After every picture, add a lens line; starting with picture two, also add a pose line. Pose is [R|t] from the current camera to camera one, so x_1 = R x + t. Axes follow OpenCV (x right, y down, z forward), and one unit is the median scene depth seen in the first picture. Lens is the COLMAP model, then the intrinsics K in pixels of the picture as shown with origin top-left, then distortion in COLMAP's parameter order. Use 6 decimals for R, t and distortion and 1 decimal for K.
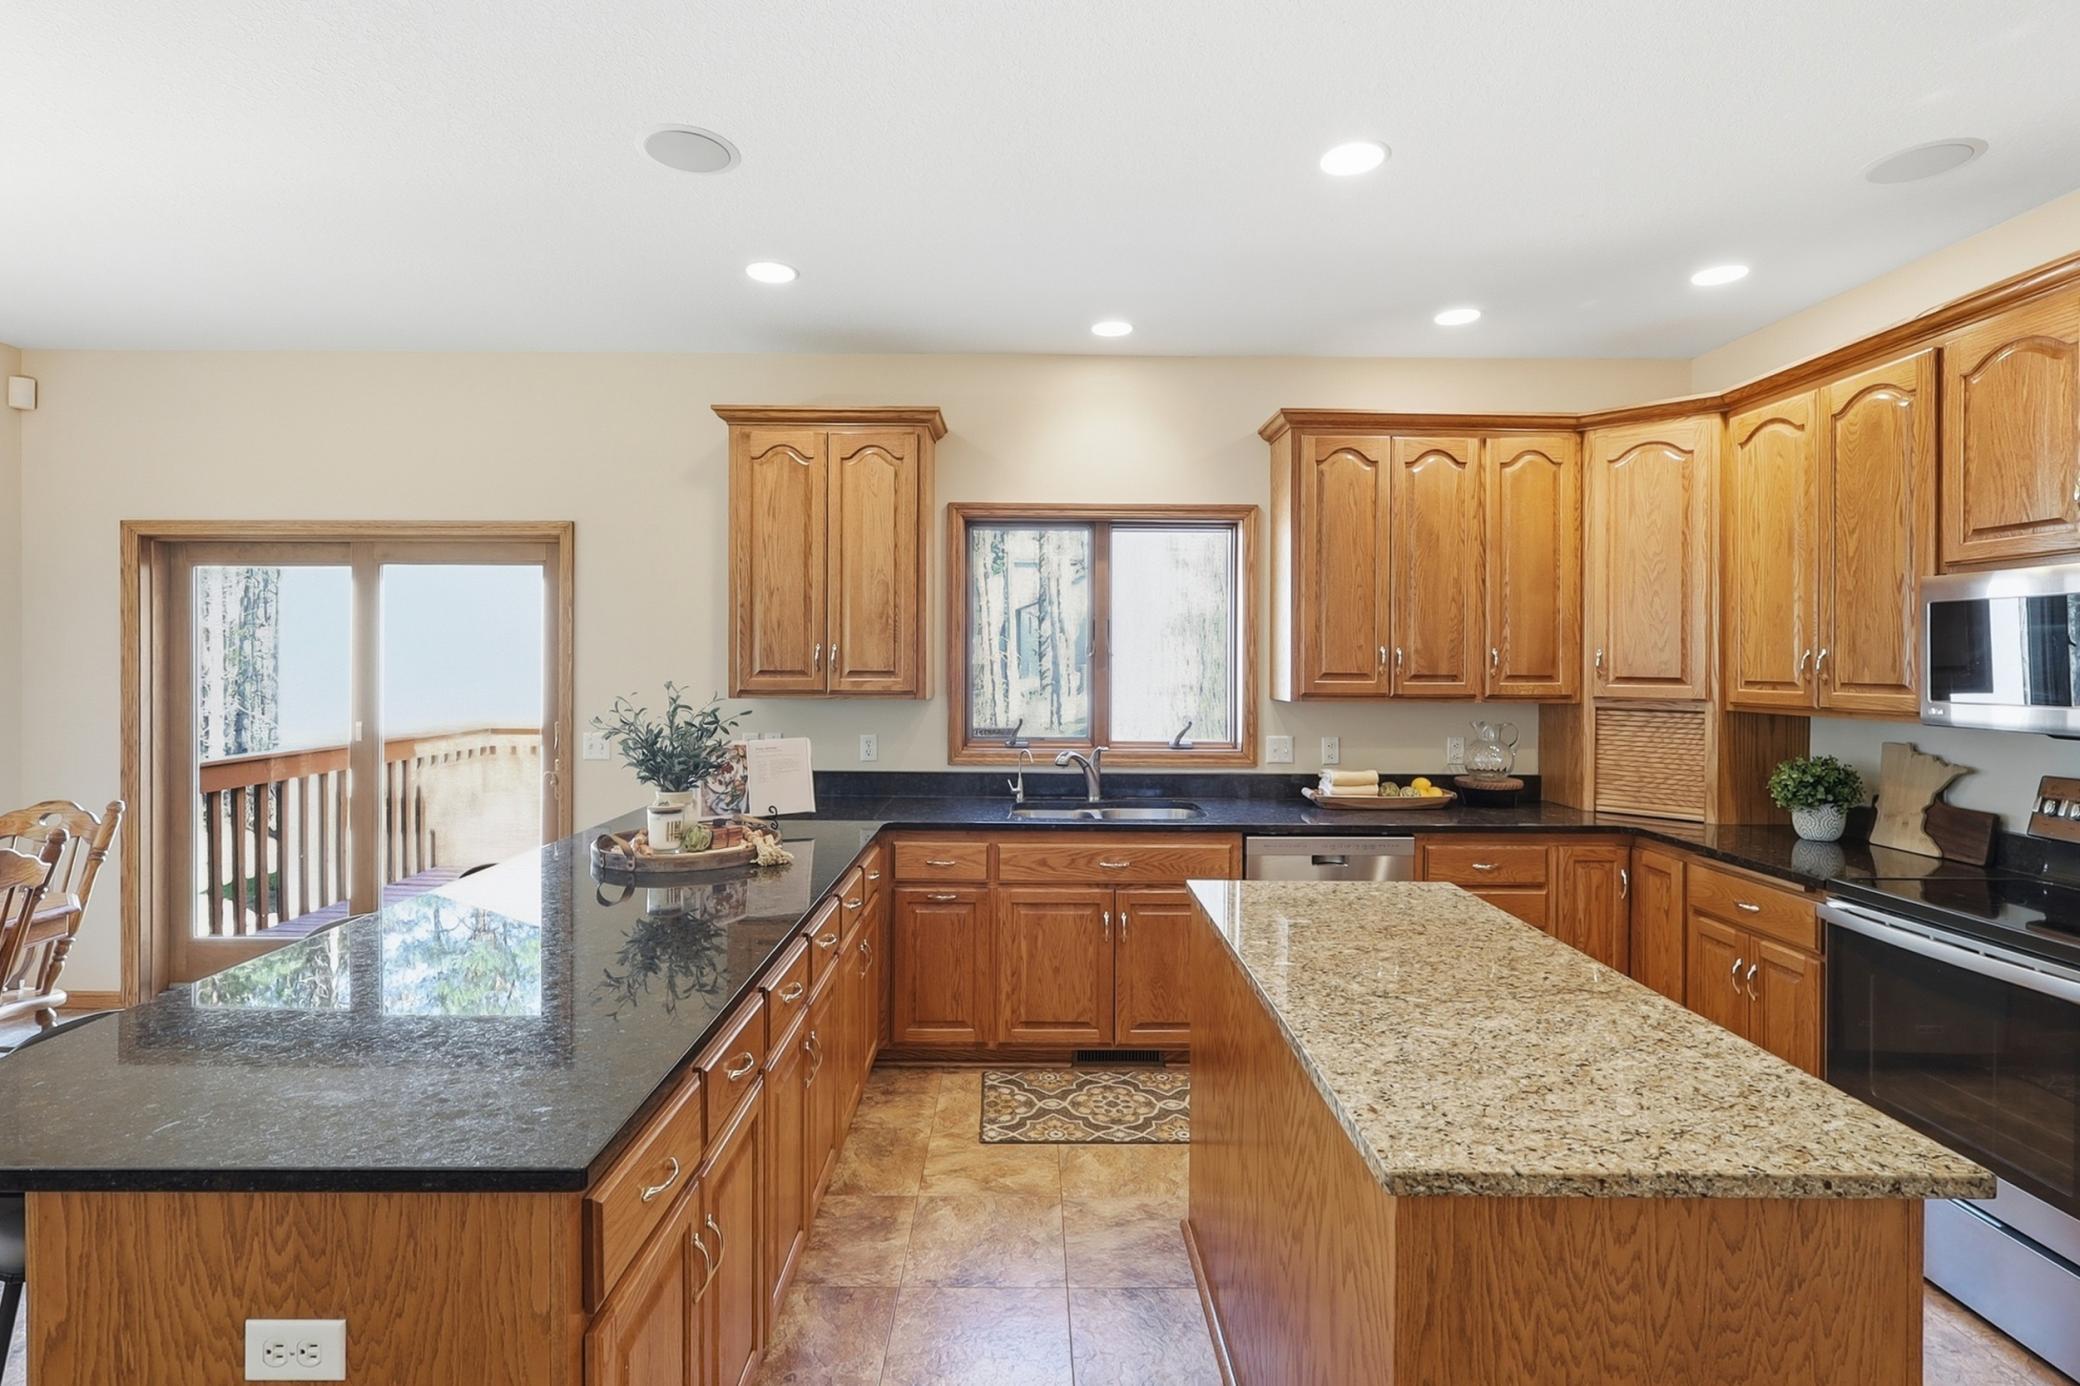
lens RADIAL K [[984.8, 0, 1036.7], [0, 984.8, 666.0], [0, 0, 1]] dist [-0.000824, -0.000165]
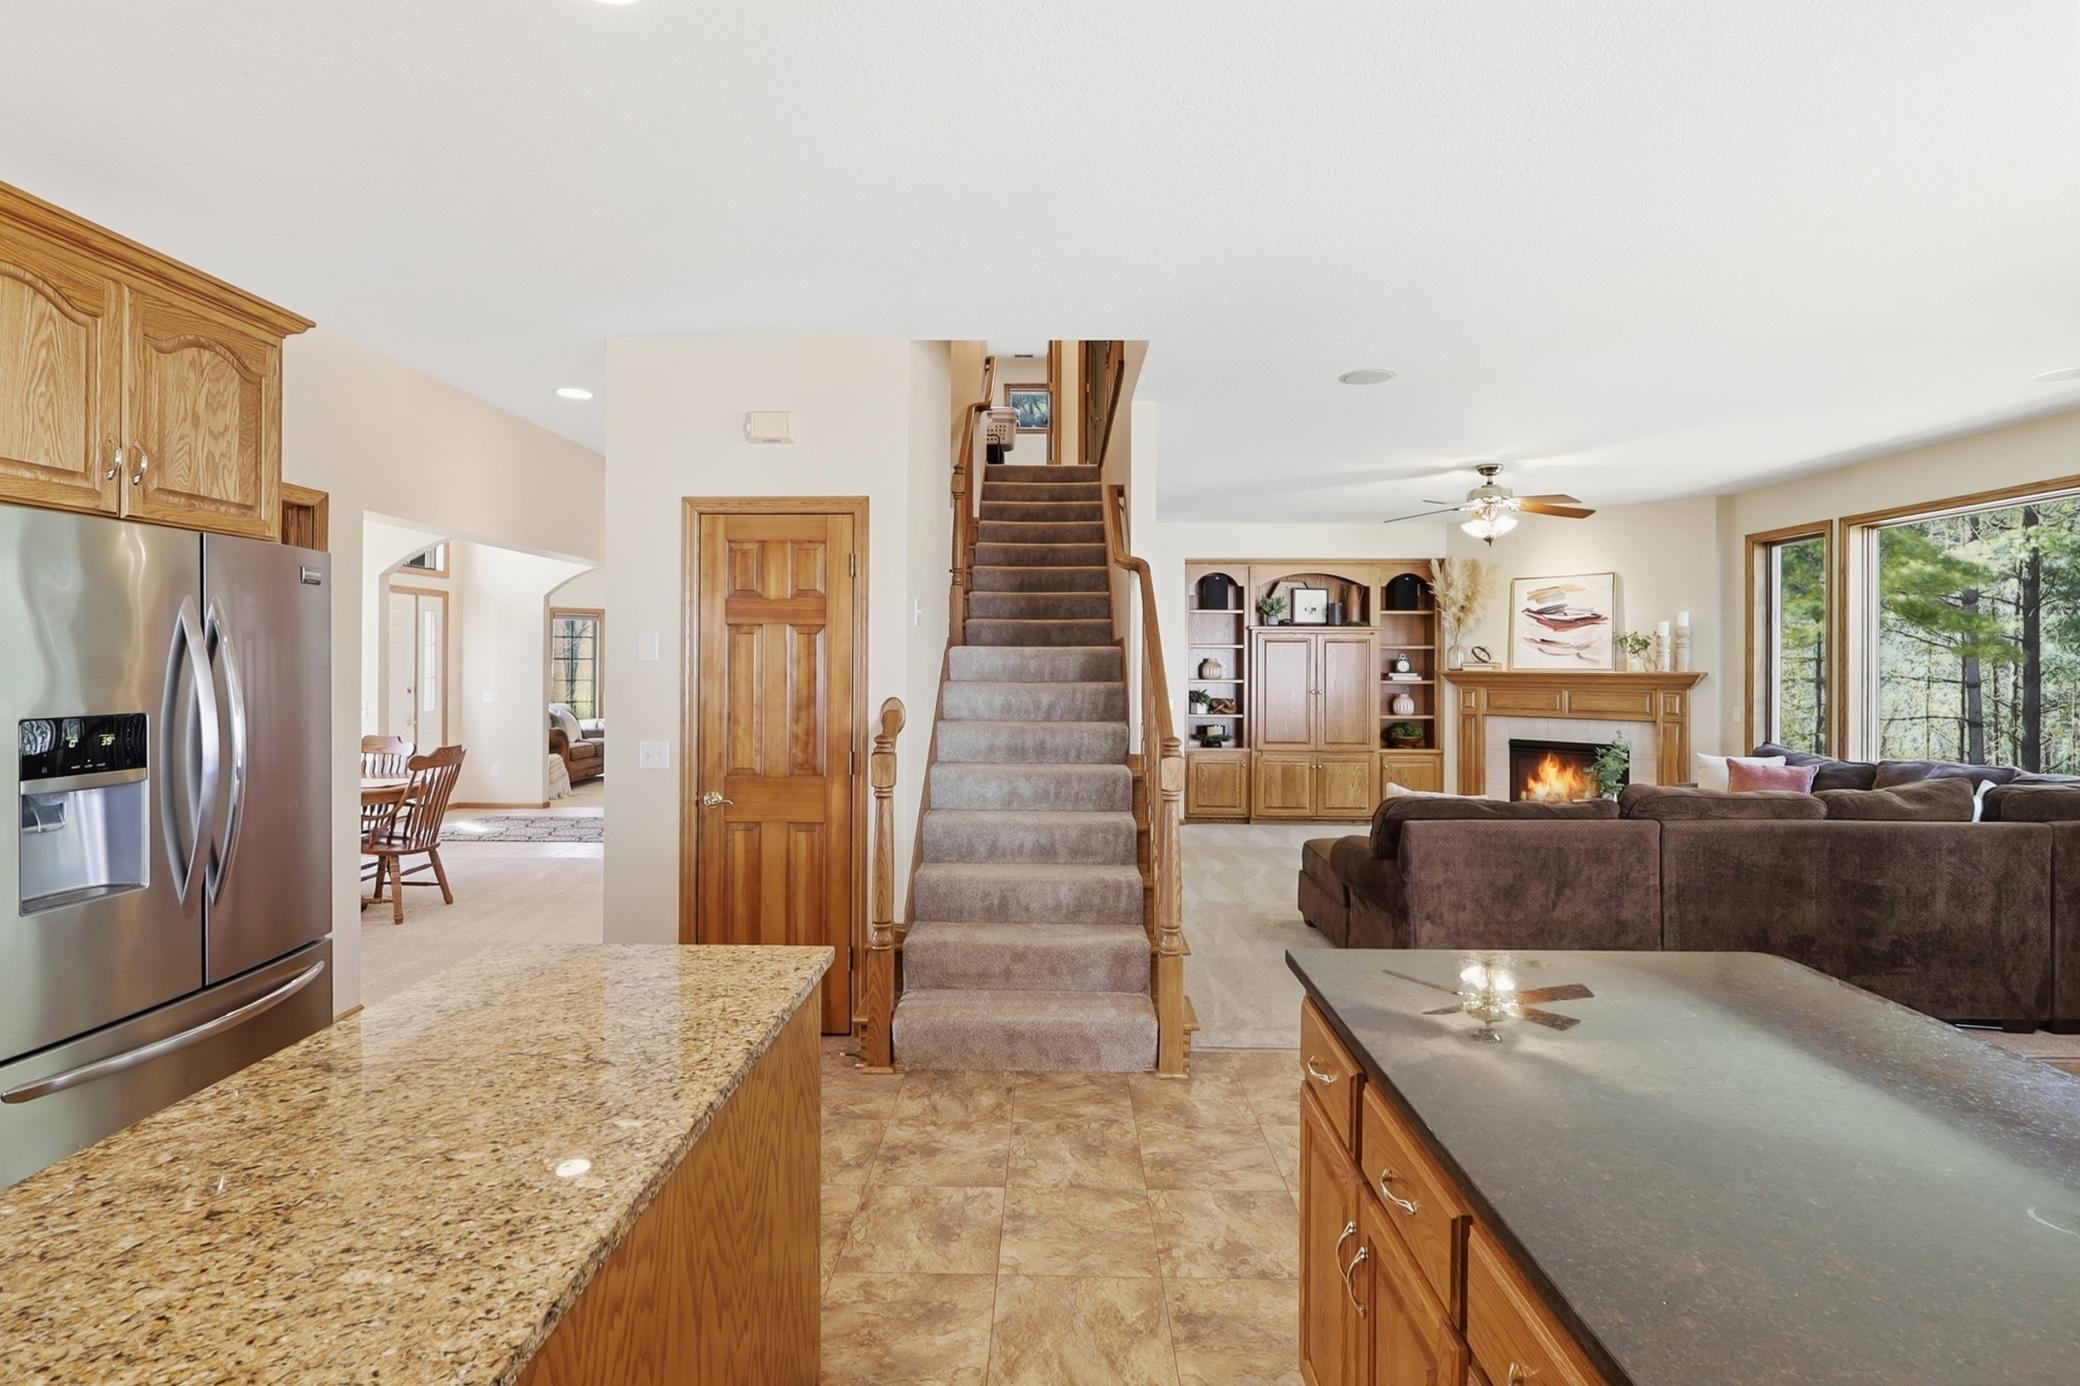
lens RADIAL K [[984.8, 0, 1036.7], [0, 984.8, 666.0], [0, 0, 1]] dist [-0.000824, -0.000165]
pose [[-0.999554, -0.009089, 0.028436, -0.019001], [-0.008726, 0.999879, 0.012870, -0.006781], [-0.028549, 0.012617, -0.999513, 0.944665]]
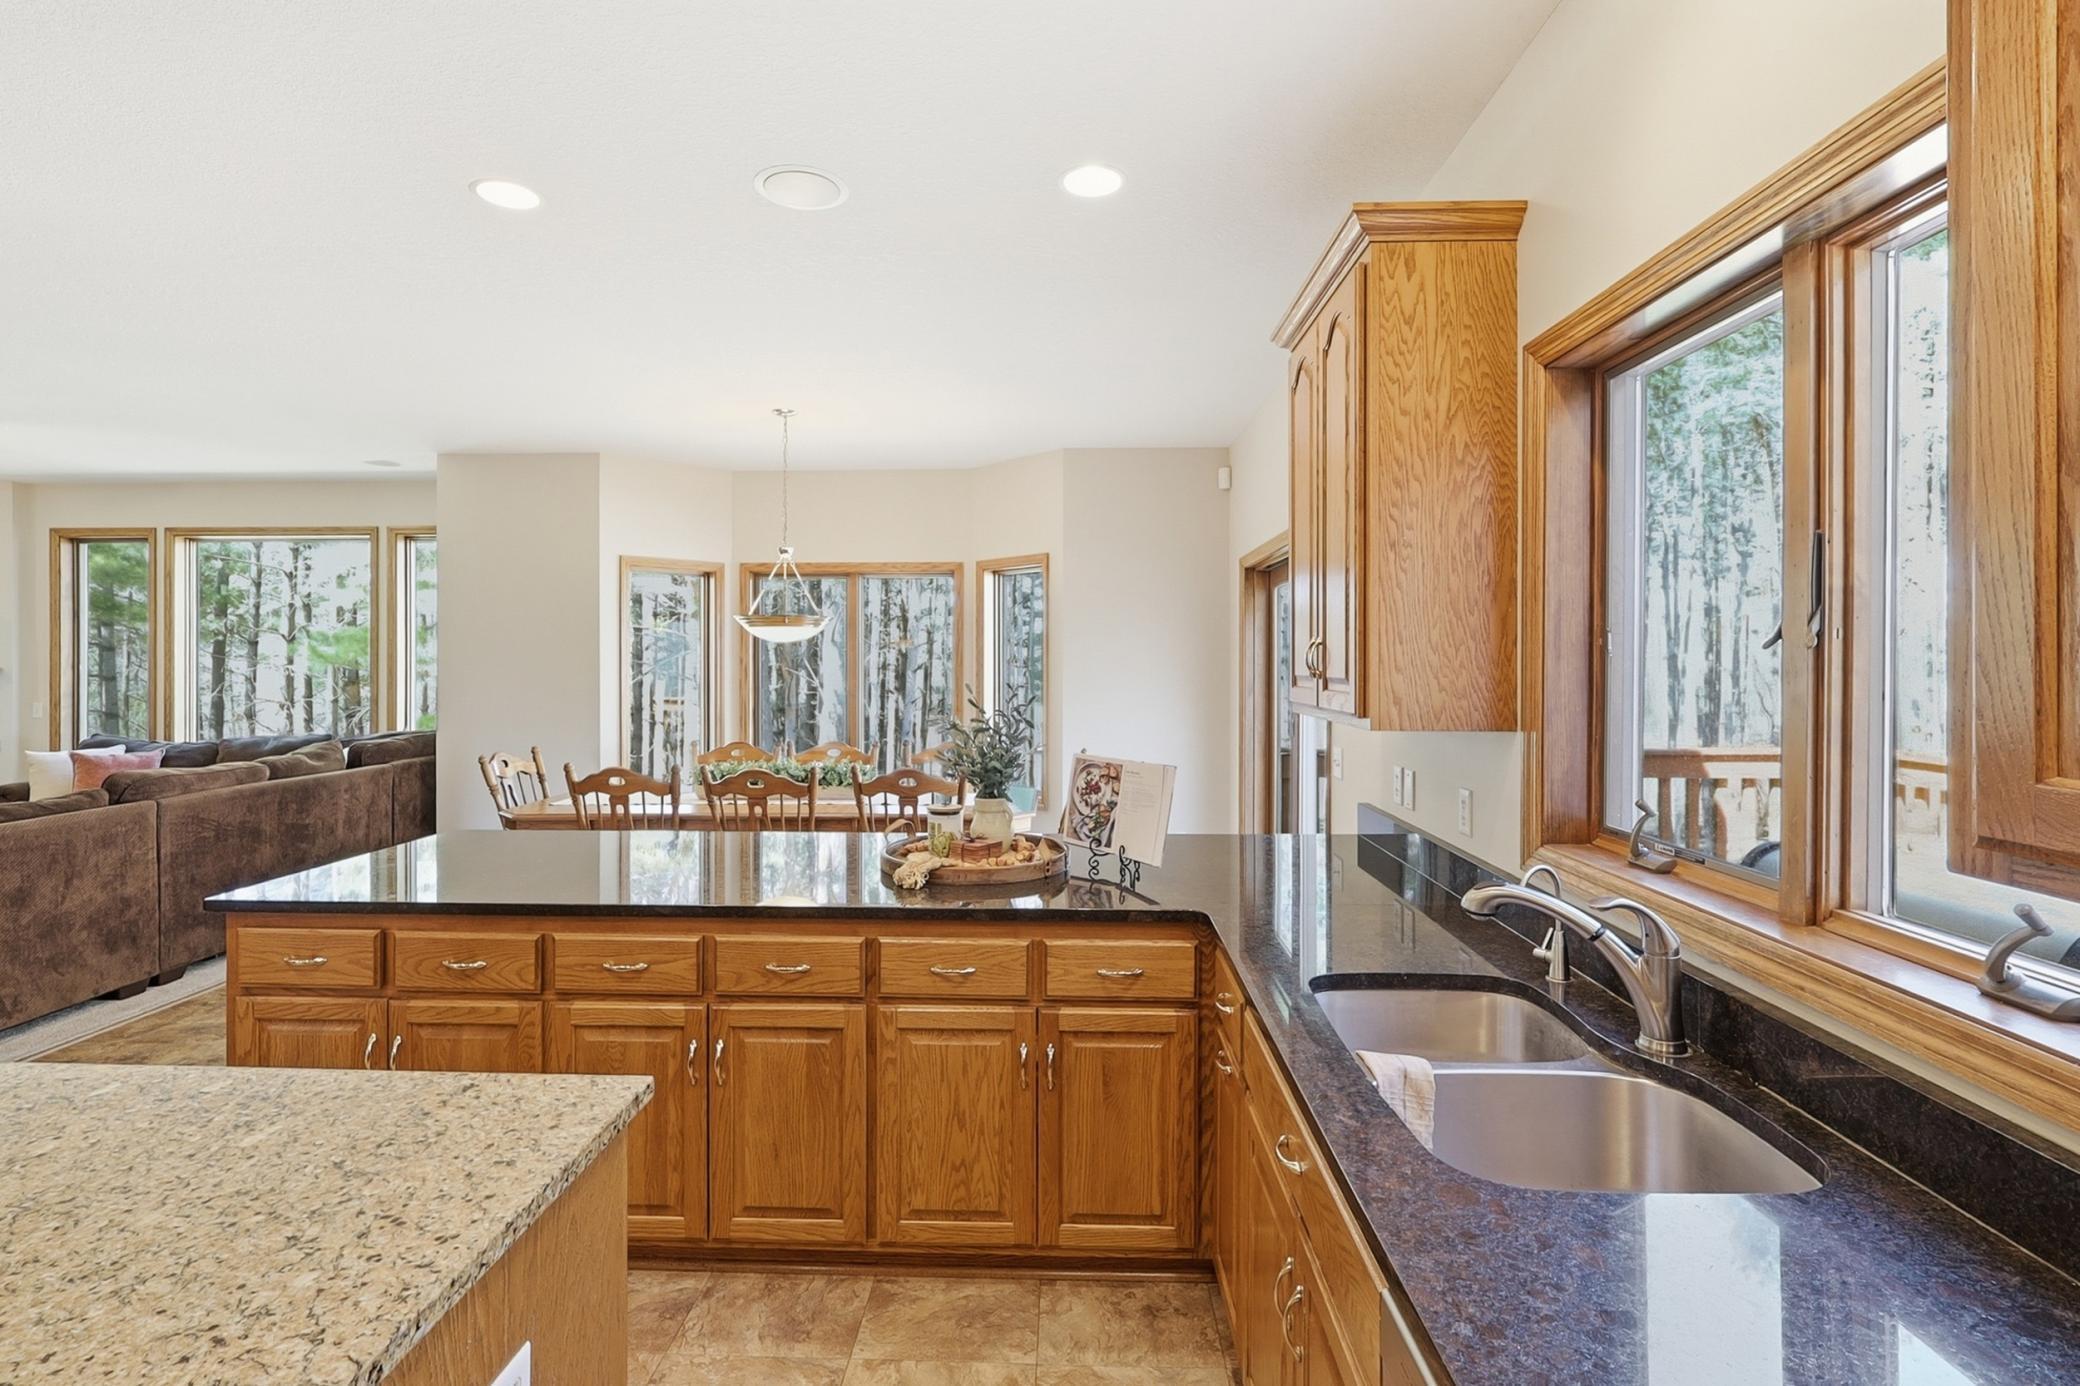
lens RADIAL K [[984.8, 0, 1036.7], [0, 984.8, 666.0], [0, 0, 1]] dist [-0.000824, -0.000165]
pose [[-0.040119, 0.000926, -0.999194, 0.527020], [-0.008773, 0.999961, 0.001279, -0.002135], [0.999156, 0.008817, -0.040109, 0.968871]]
